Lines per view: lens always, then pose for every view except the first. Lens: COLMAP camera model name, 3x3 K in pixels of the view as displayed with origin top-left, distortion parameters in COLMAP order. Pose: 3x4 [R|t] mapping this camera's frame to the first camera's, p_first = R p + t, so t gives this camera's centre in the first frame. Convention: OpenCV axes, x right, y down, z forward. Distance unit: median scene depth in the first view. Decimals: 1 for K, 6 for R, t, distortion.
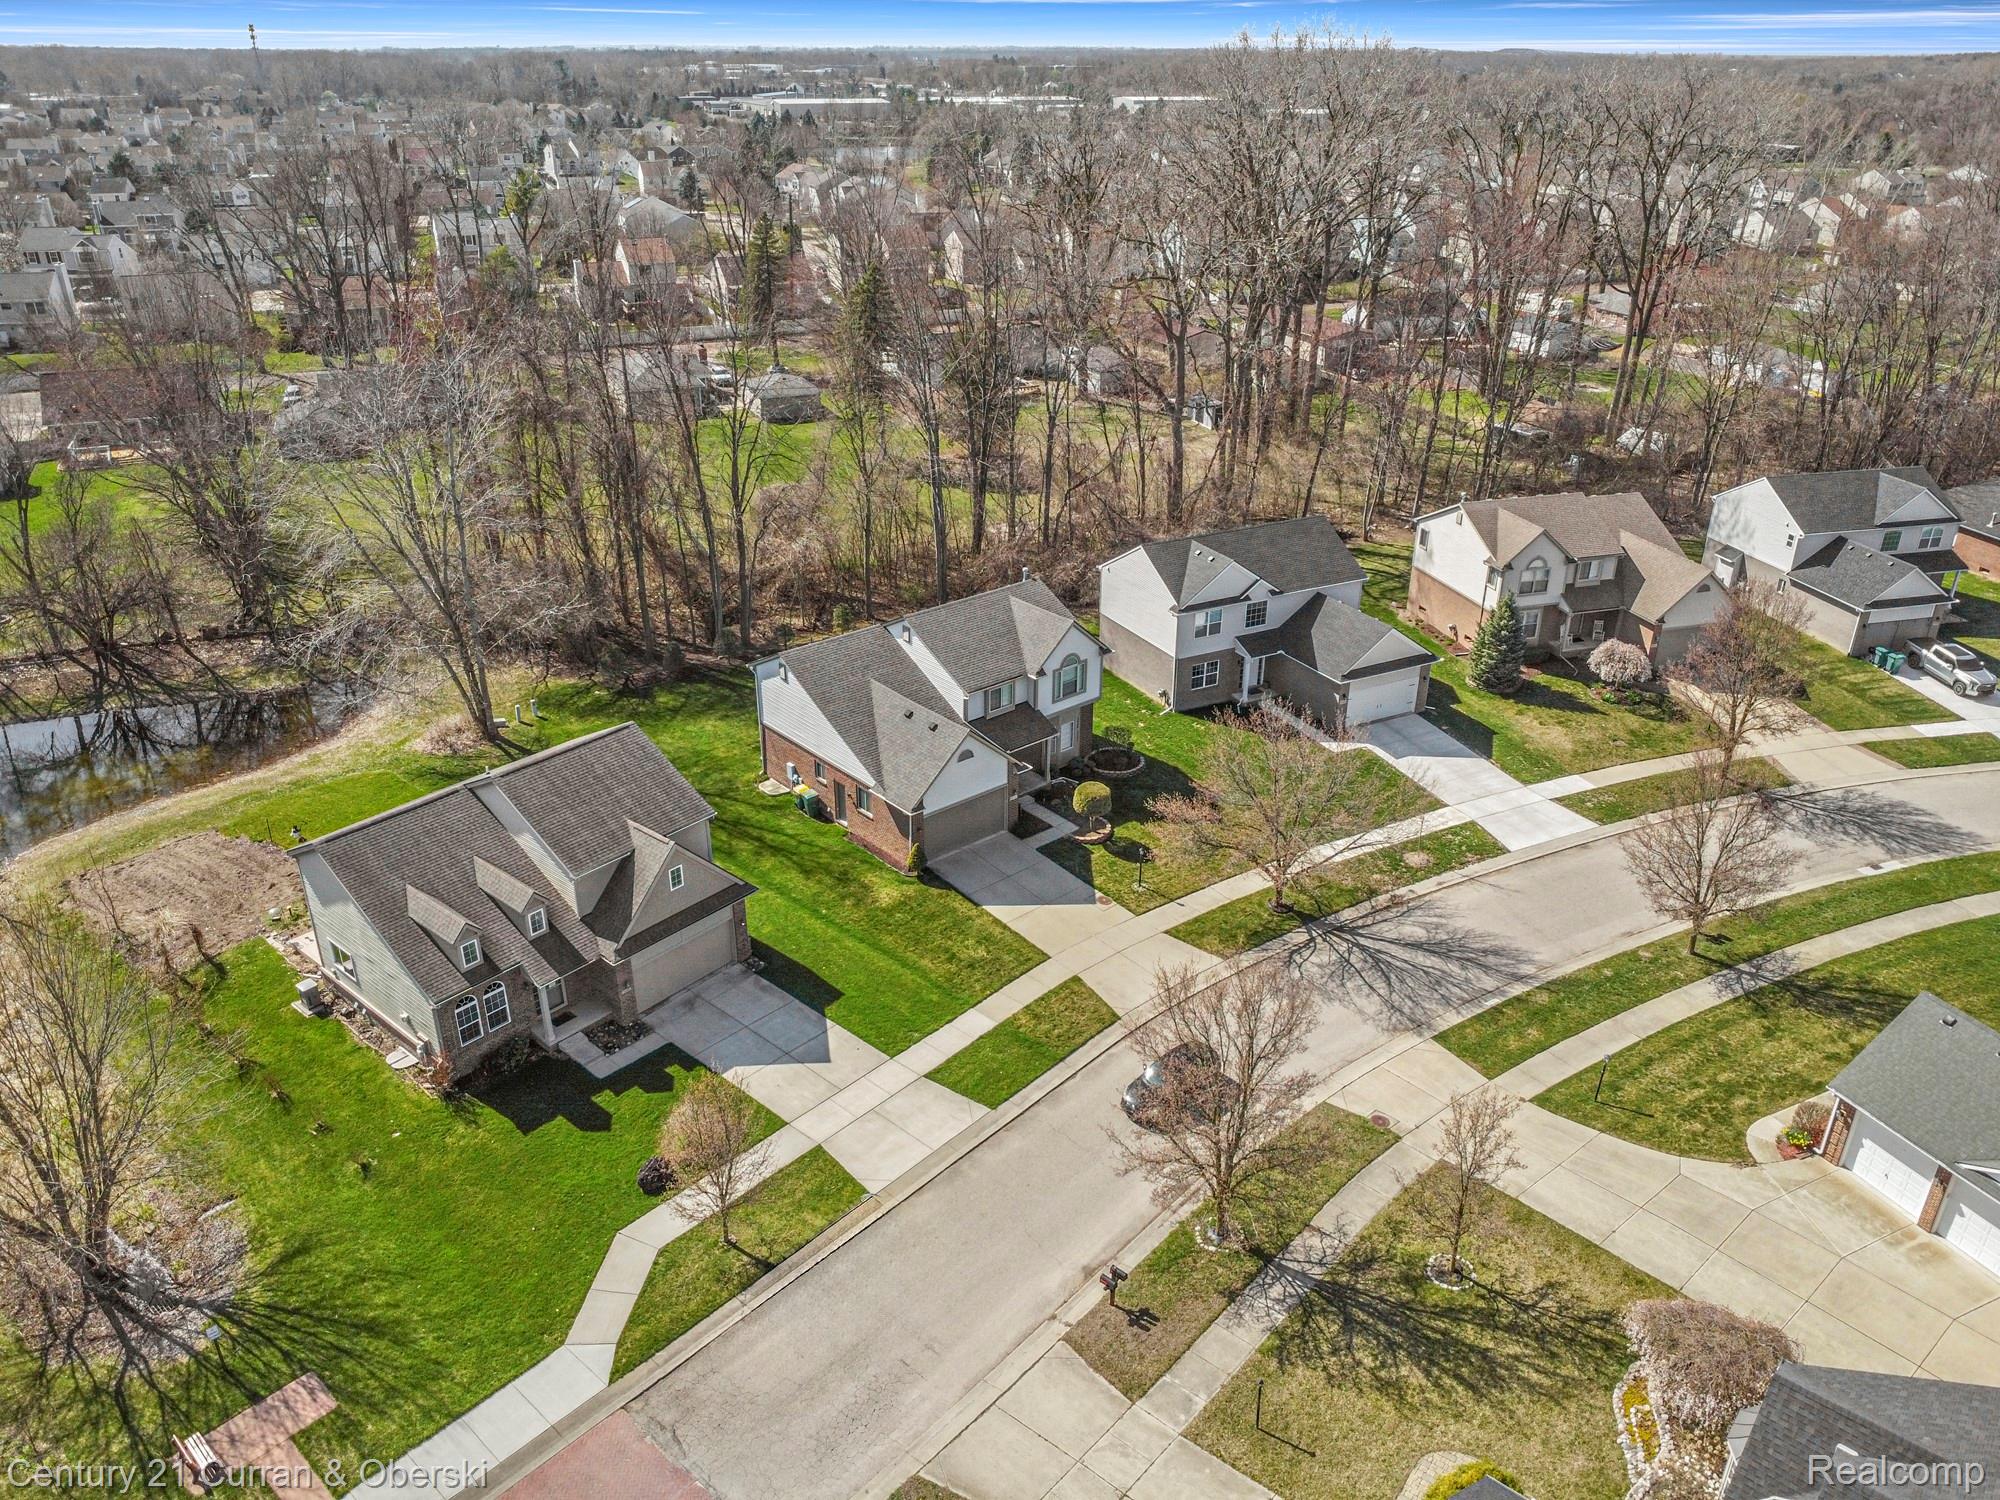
lens RADIAL K [[1471.7, 0, 1008.3], [0, 1471.7, 713.6], [0, 0, 1]] dist [0.006665, -0.074915]
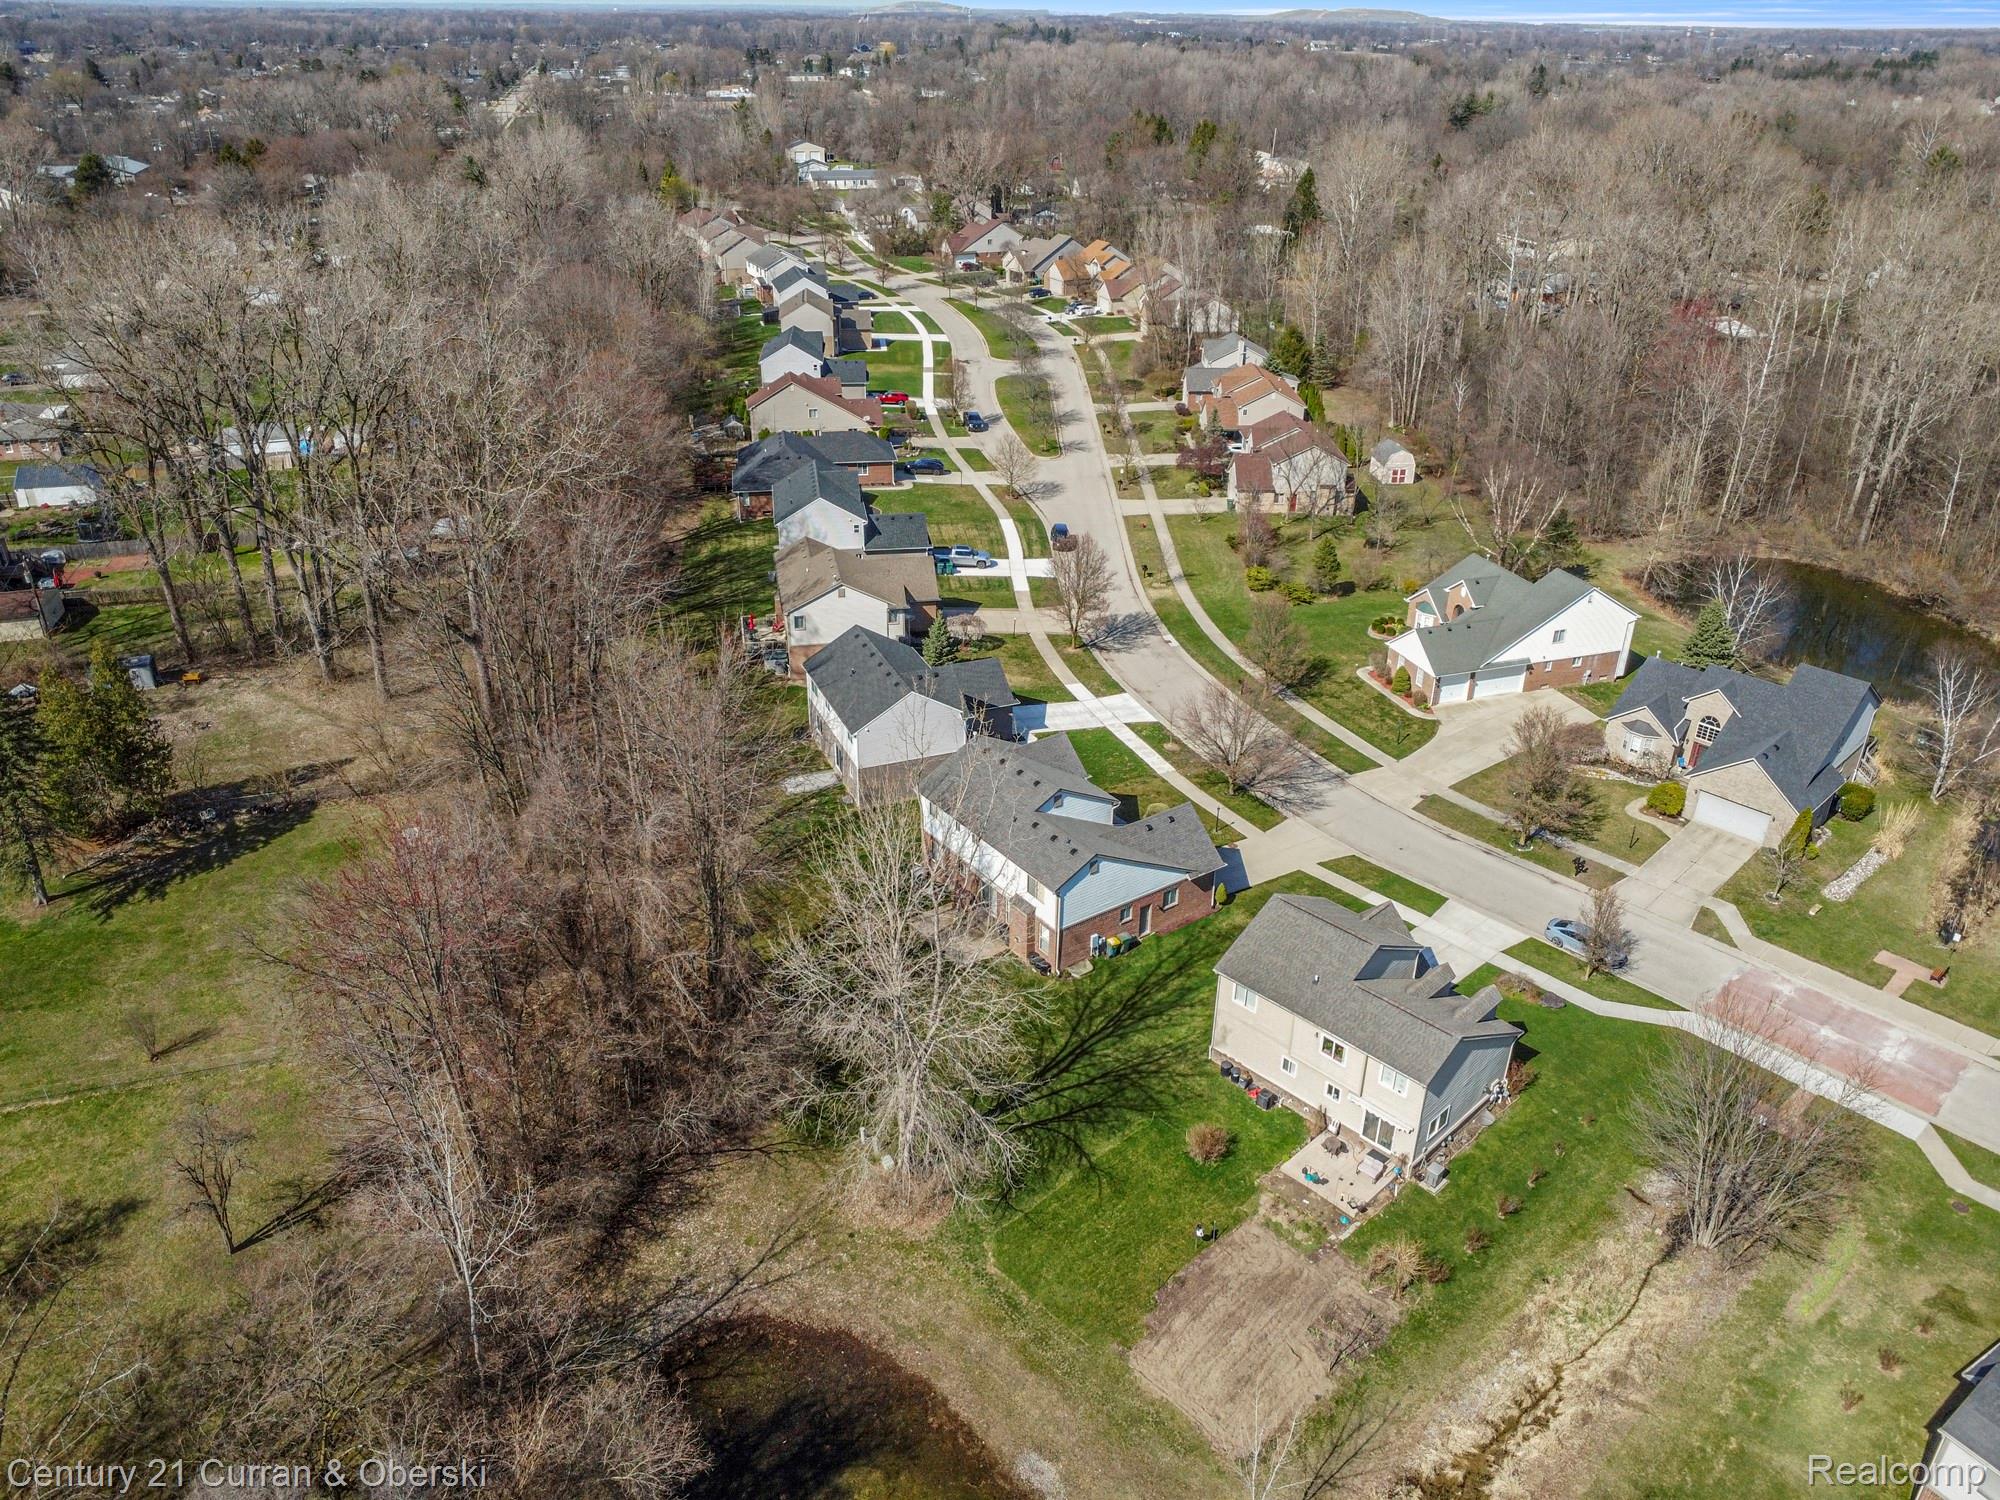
lens RADIAL K [[1450.0, 0, 1002.2], [0, 1450.0, 746.3], [0, 0, 1]] dist [-0.026433, -0.006169]
pose [[0.098674, -0.458962, 0.882959, -1.303817], [0.403238, 0.829620, 0.386174, -0.671095], [-0.909760, 0.317937, 0.266933, 0.804506]]
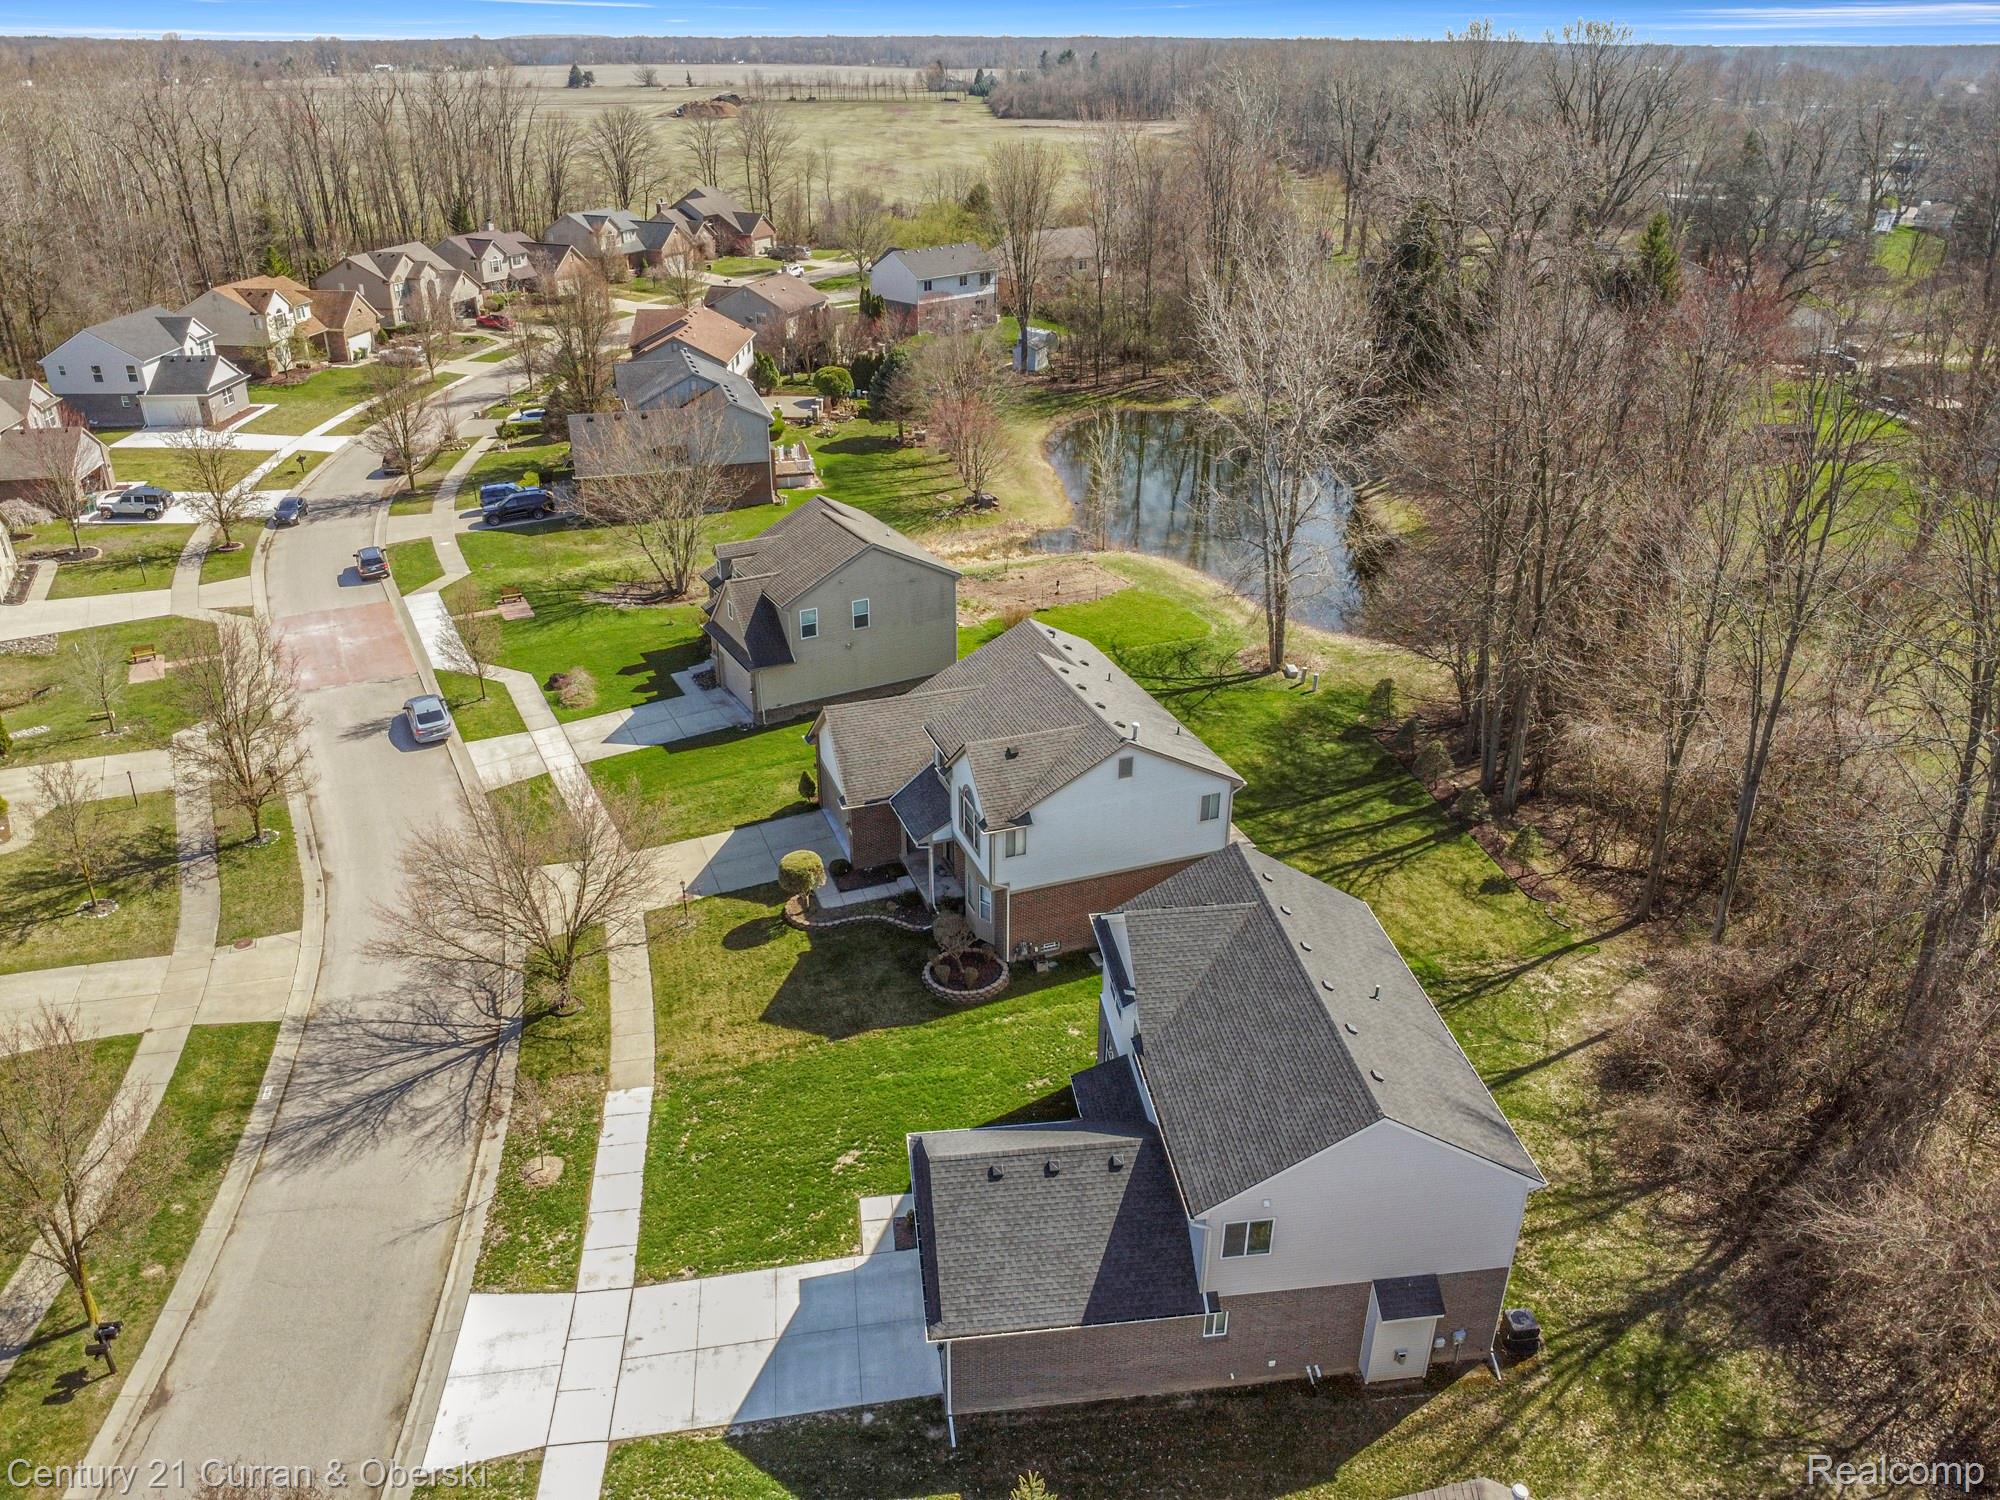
lens RADIAL K [[1450.0, 0, 1002.2], [0, 1450.0, 746.3], [0, 0, 1]] dist [-0.026433, -0.006169]
pose [[-0.357139, 0.404437, -0.841952, 0.738387], [-0.394335, 0.751844, 0.528422, -0.515223], [0.846730, 0.520731, -0.109029, 1.254600]]
